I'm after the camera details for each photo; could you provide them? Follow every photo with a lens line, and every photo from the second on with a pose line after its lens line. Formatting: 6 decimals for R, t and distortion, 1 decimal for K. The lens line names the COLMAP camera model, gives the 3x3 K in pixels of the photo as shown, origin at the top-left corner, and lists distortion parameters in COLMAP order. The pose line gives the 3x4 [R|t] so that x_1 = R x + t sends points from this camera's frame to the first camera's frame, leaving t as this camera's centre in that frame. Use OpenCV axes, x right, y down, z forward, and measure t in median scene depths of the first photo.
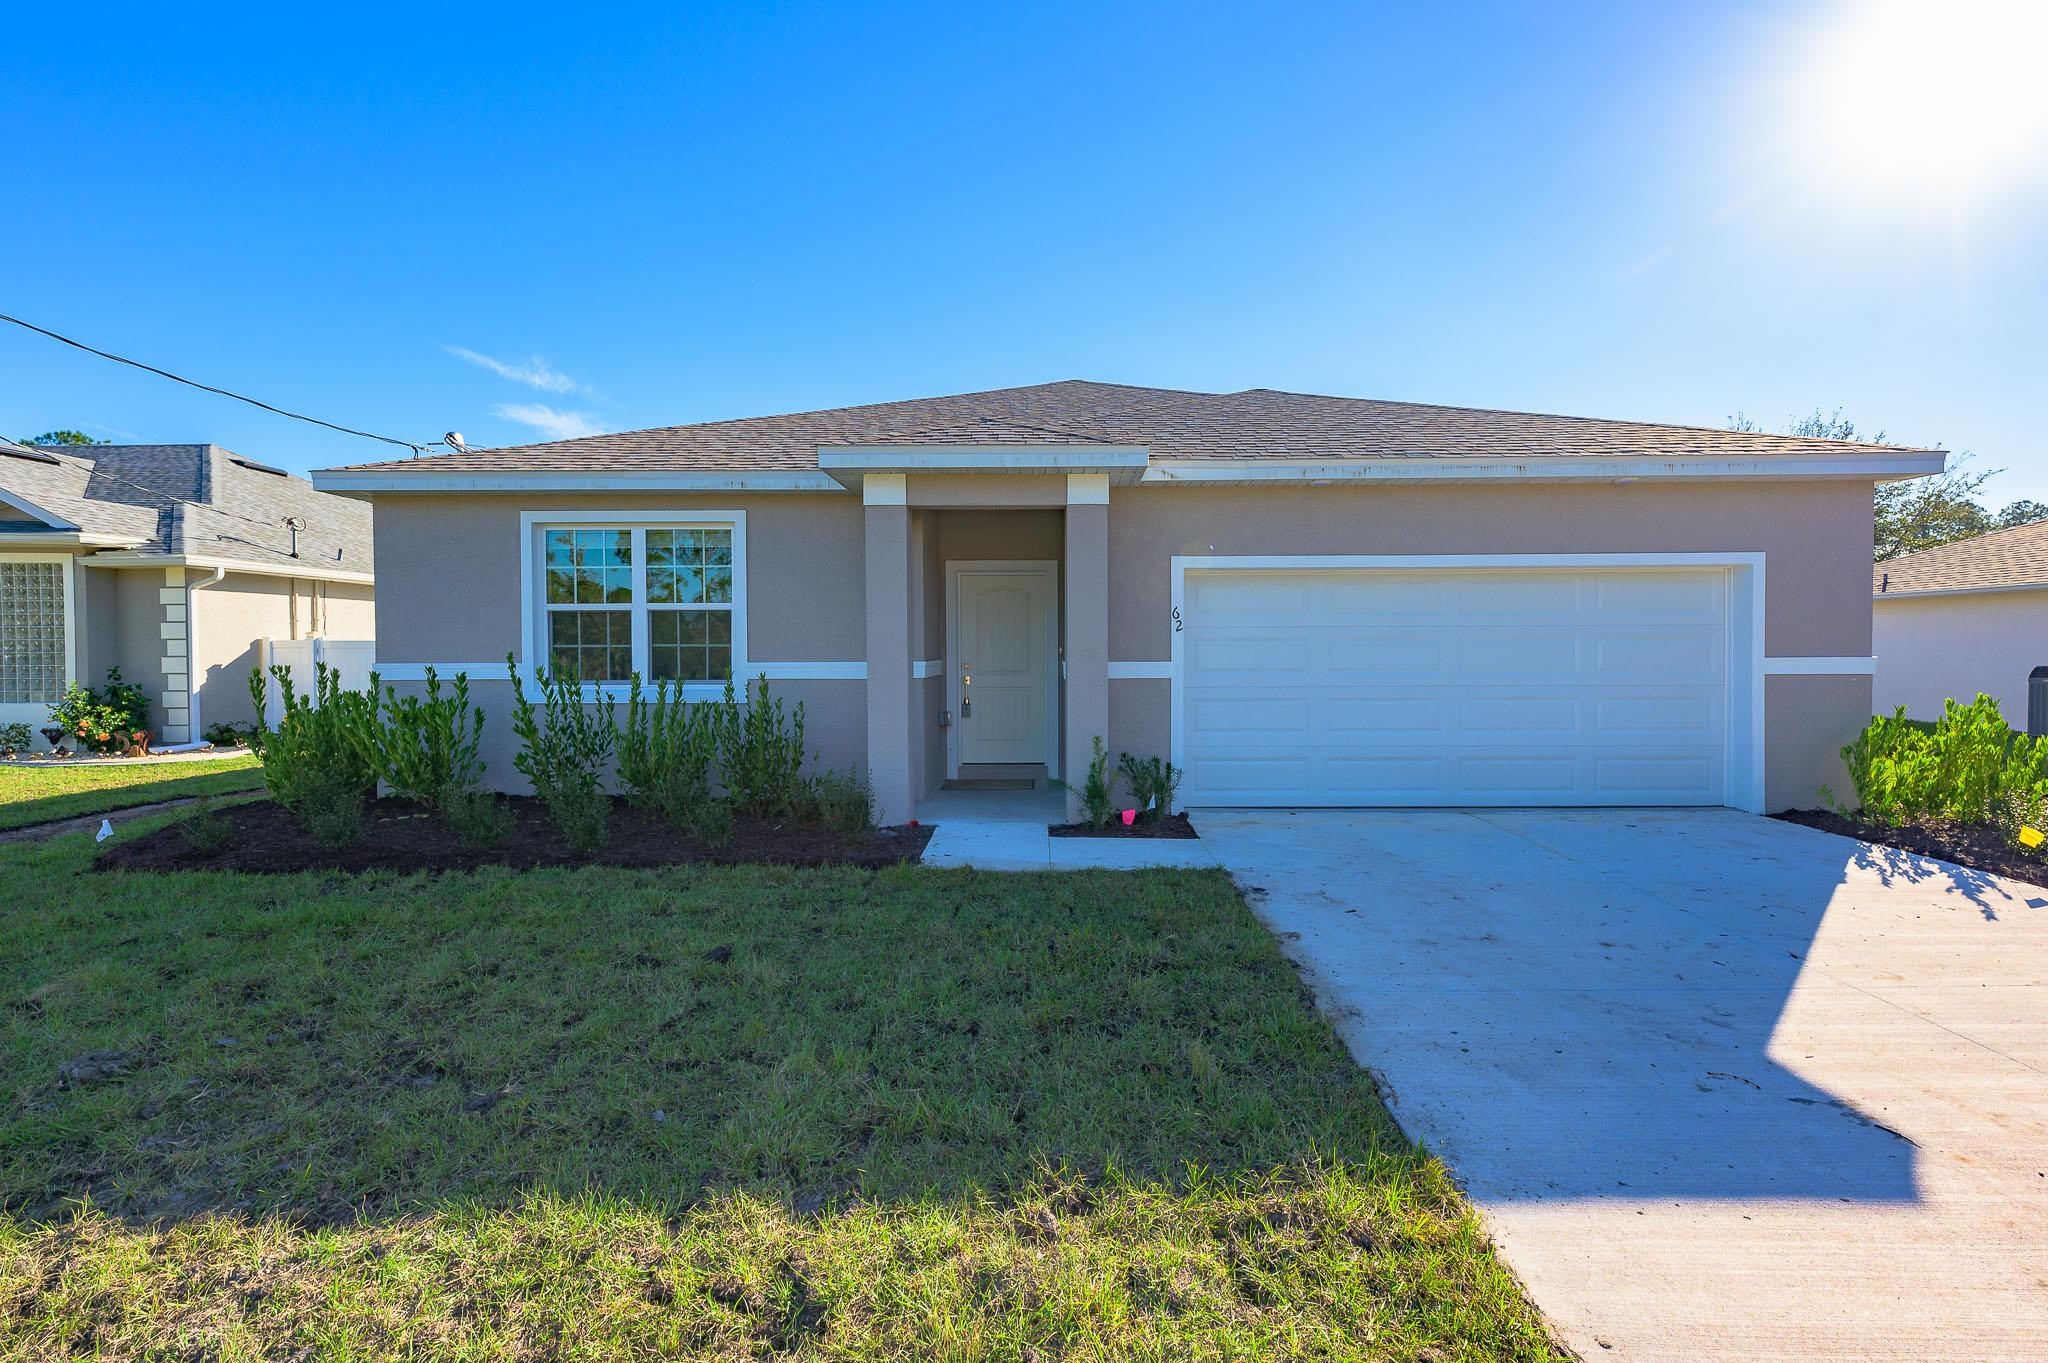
lens RADIAL K [[810.6, 0, 1024.0], [0, 810.6, 681.5], [0, 0, 1]] dist [0.022559, 0.000083]
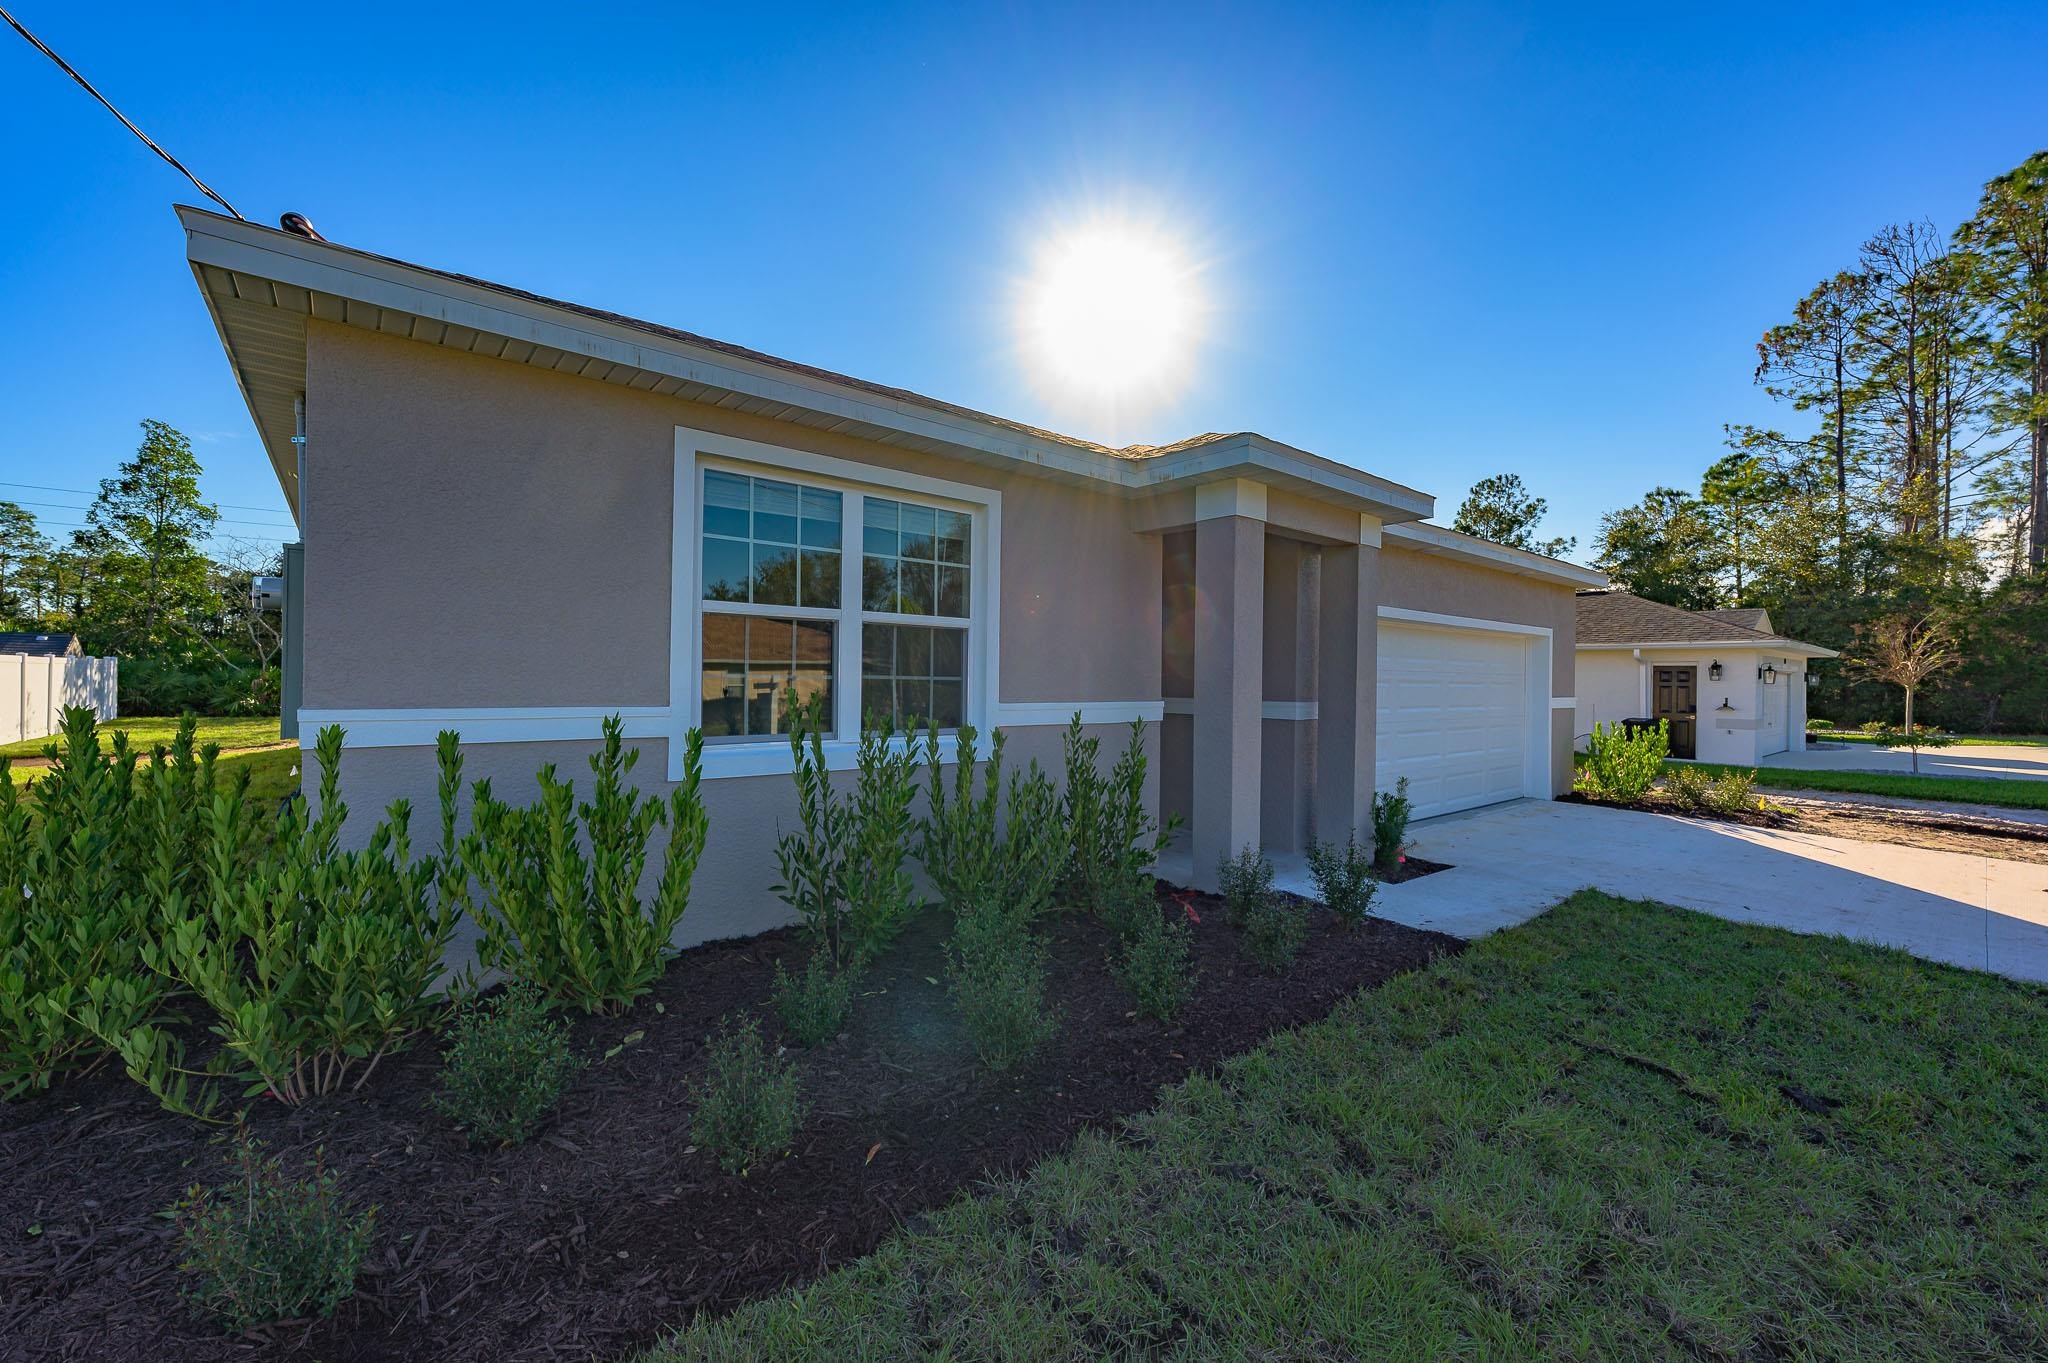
lens RADIAL K [[810.6, 0, 1024.0], [0, 810.6, 681.5], [0, 0, 1]] dist [0.022559, 0.000083]
pose [[0.772373, 0.012208, 0.635051, -0.771910], [0.004773, 0.999675, -0.025023, -0.023414], [-0.635151, 0.022358, 0.772065, 0.429060]]
